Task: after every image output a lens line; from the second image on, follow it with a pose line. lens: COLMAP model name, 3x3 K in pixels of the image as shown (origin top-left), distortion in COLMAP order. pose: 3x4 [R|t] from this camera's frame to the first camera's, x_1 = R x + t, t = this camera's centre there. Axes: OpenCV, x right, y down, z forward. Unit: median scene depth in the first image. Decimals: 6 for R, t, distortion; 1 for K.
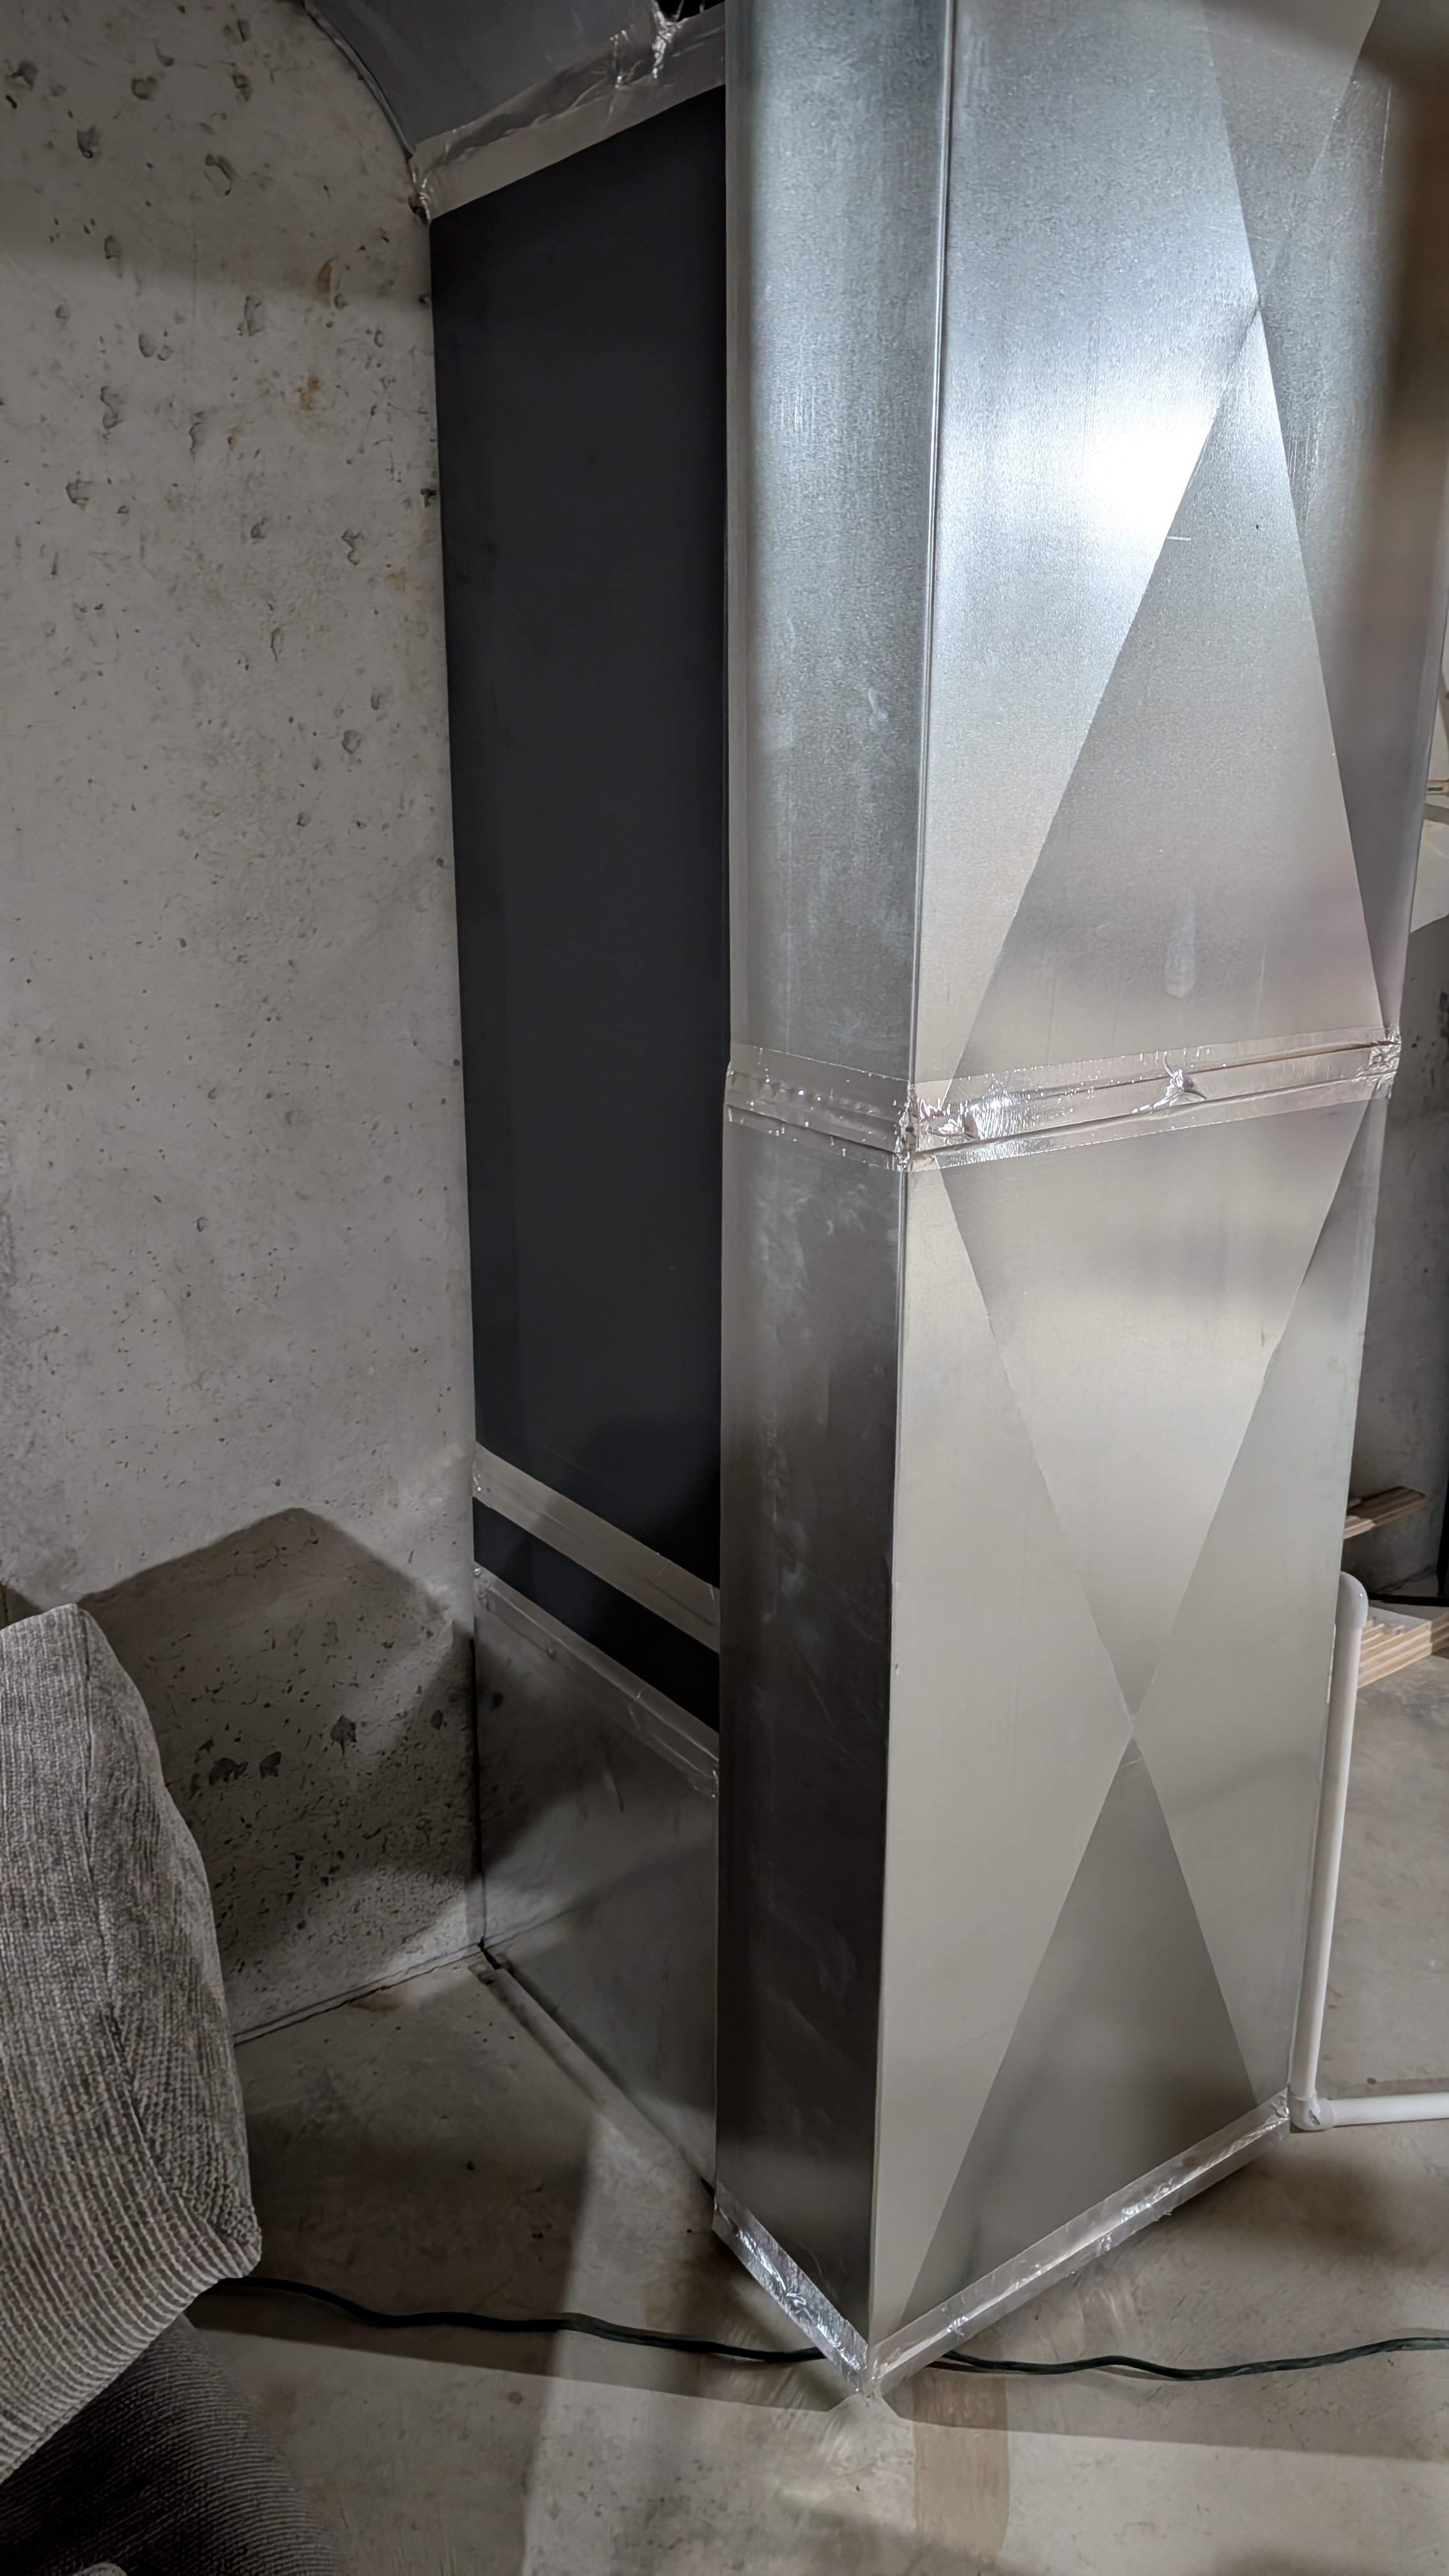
lens RADIAL K [[1884.7, 0, 699.8], [0, 1884.7, 1254.0], [0, 0, 1]] dist [0.002619, -0.001668]
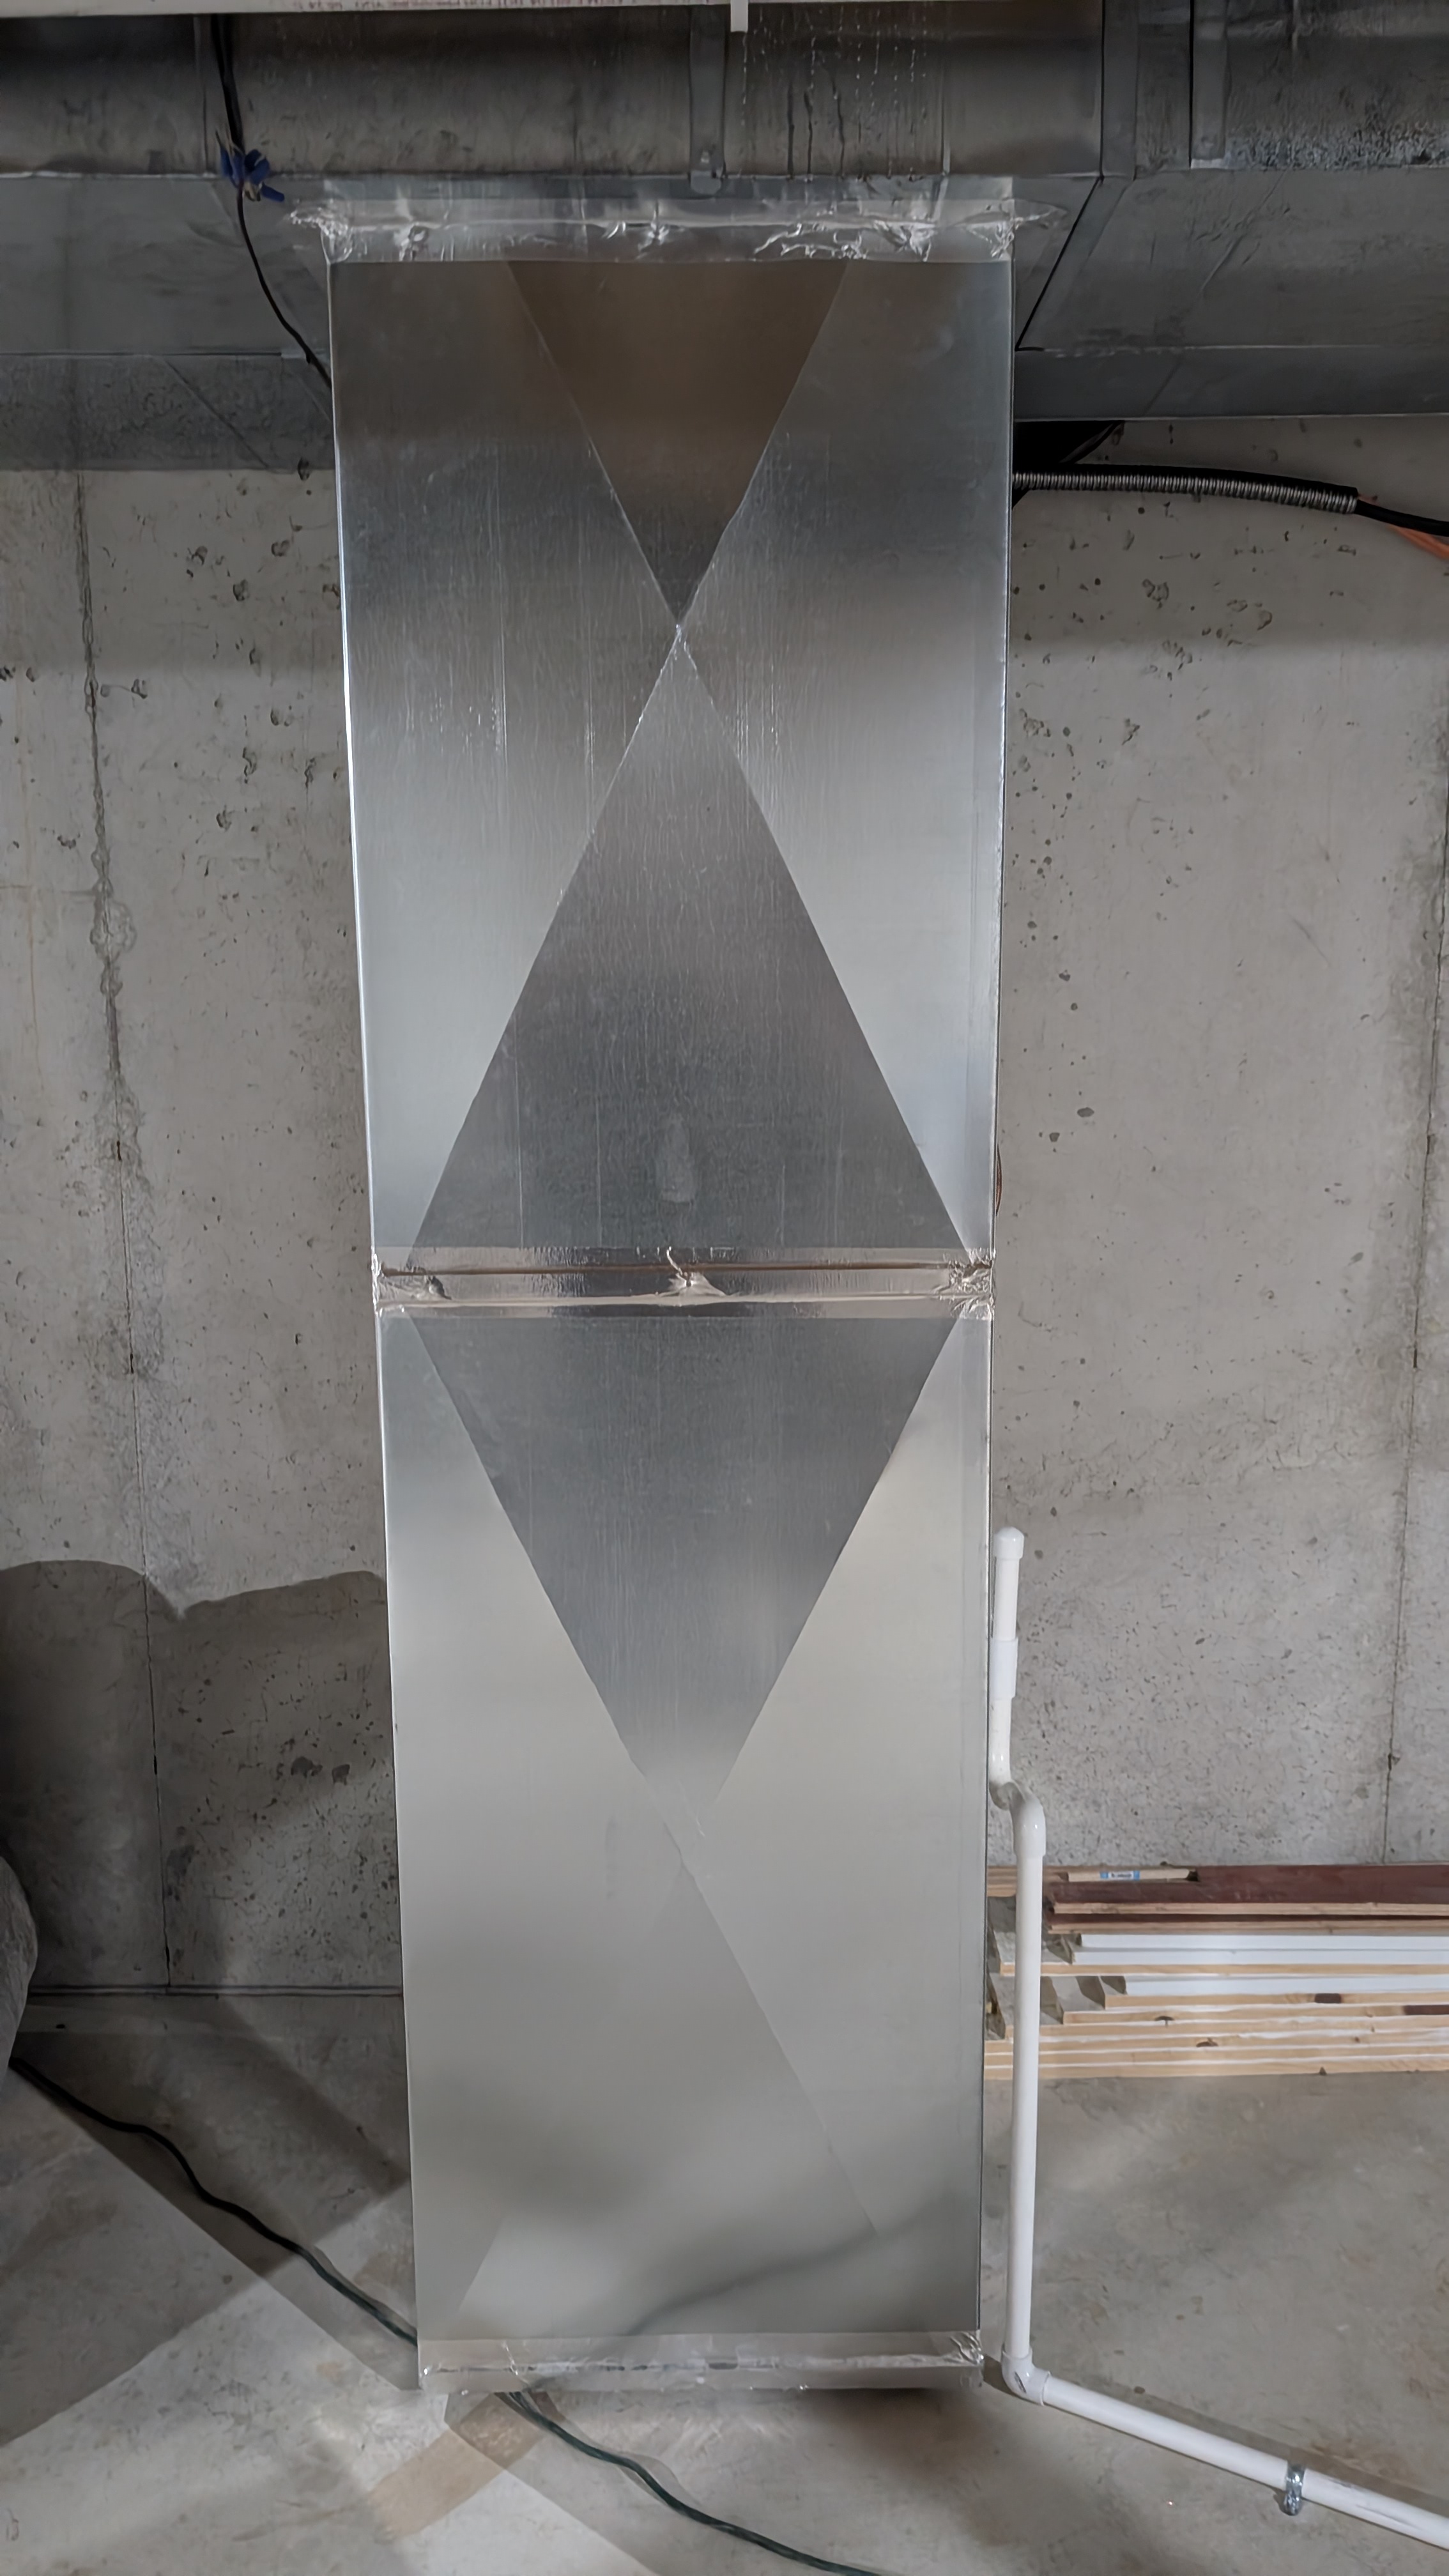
lens RADIAL K [[1884.7, 0, 714.1], [0, 1884.7, 1280.2], [0, 0, 1]] dist [0.002619, -0.001668]
pose [[0.824715, 0.084415, -0.559212, 0.759257], [-0.143396, 0.987698, -0.062380, -0.016361], [0.547067, 0.131635, 0.826674, 0.049862]]
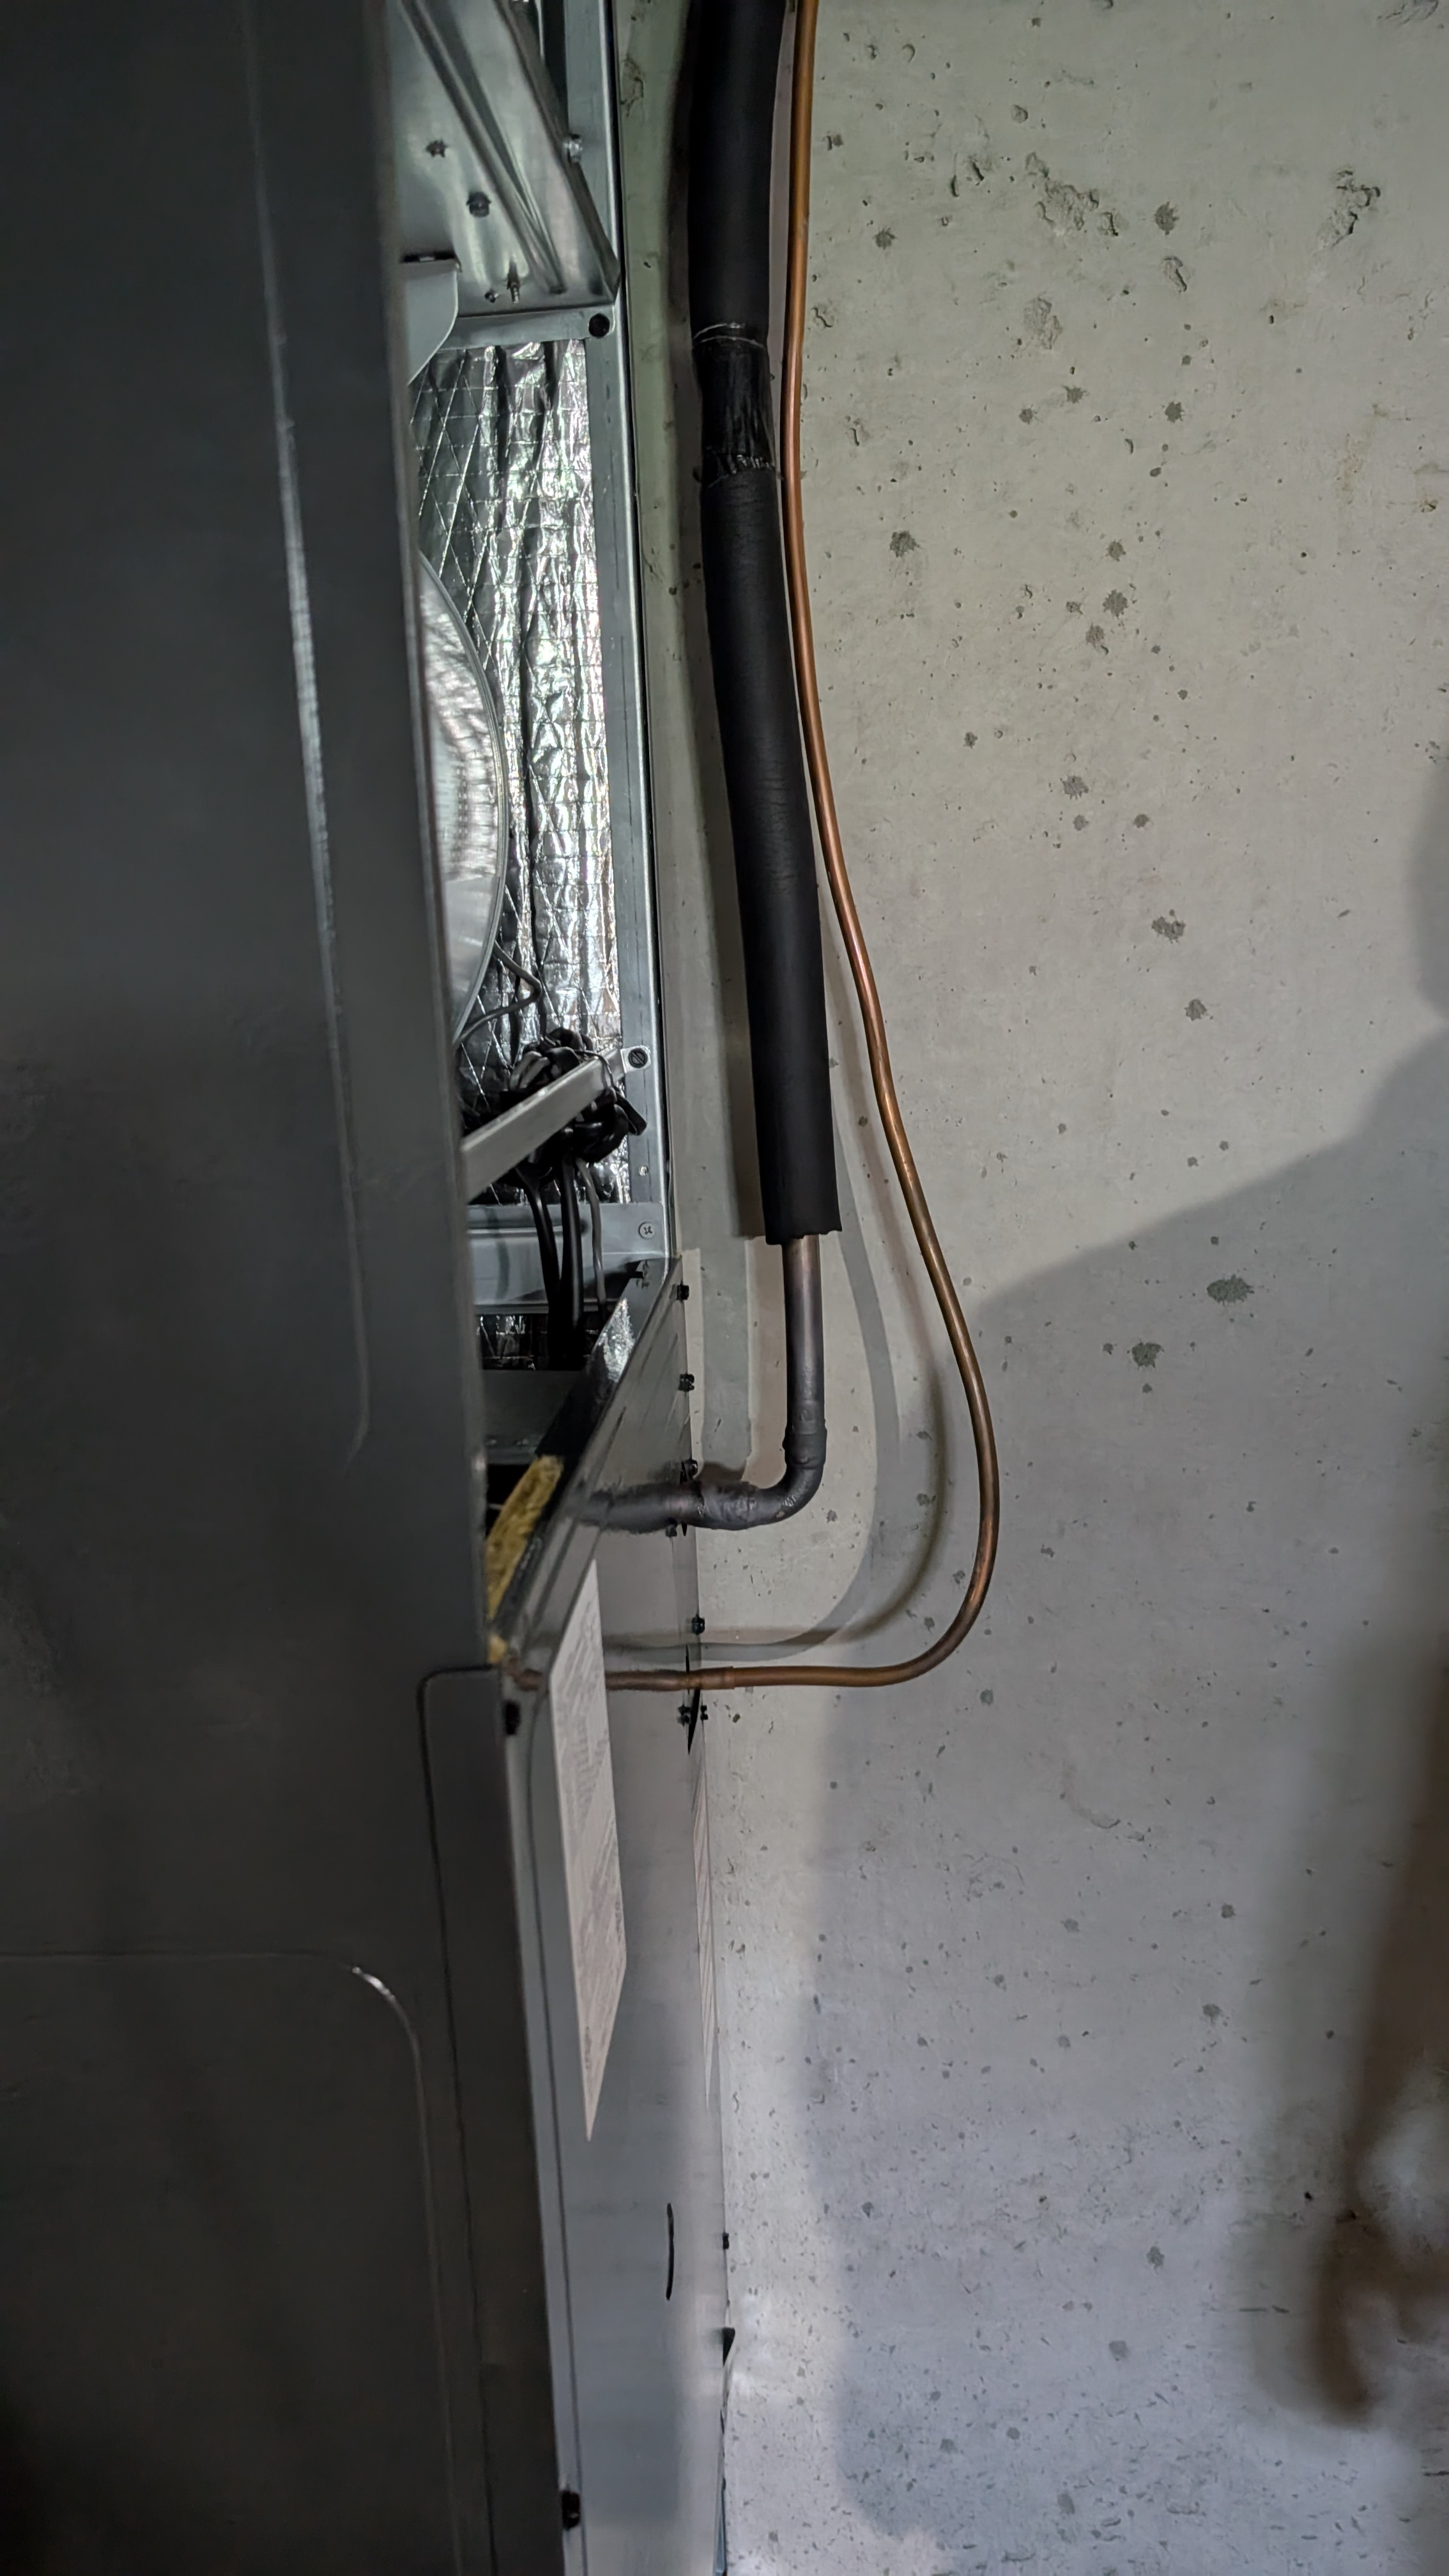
lens RADIAL K [[1884.7, 0, 731.3], [0, 1884.7, 1302.9], [0, 0, 1]] dist [0.002619, -0.001668]
pose [[0.779029, 0.099149, -0.619099, 0.417243], [-0.132415, 0.991163, -0.007886, -0.236440], [0.612846, 0.088122, 0.785273, 0.830190]]
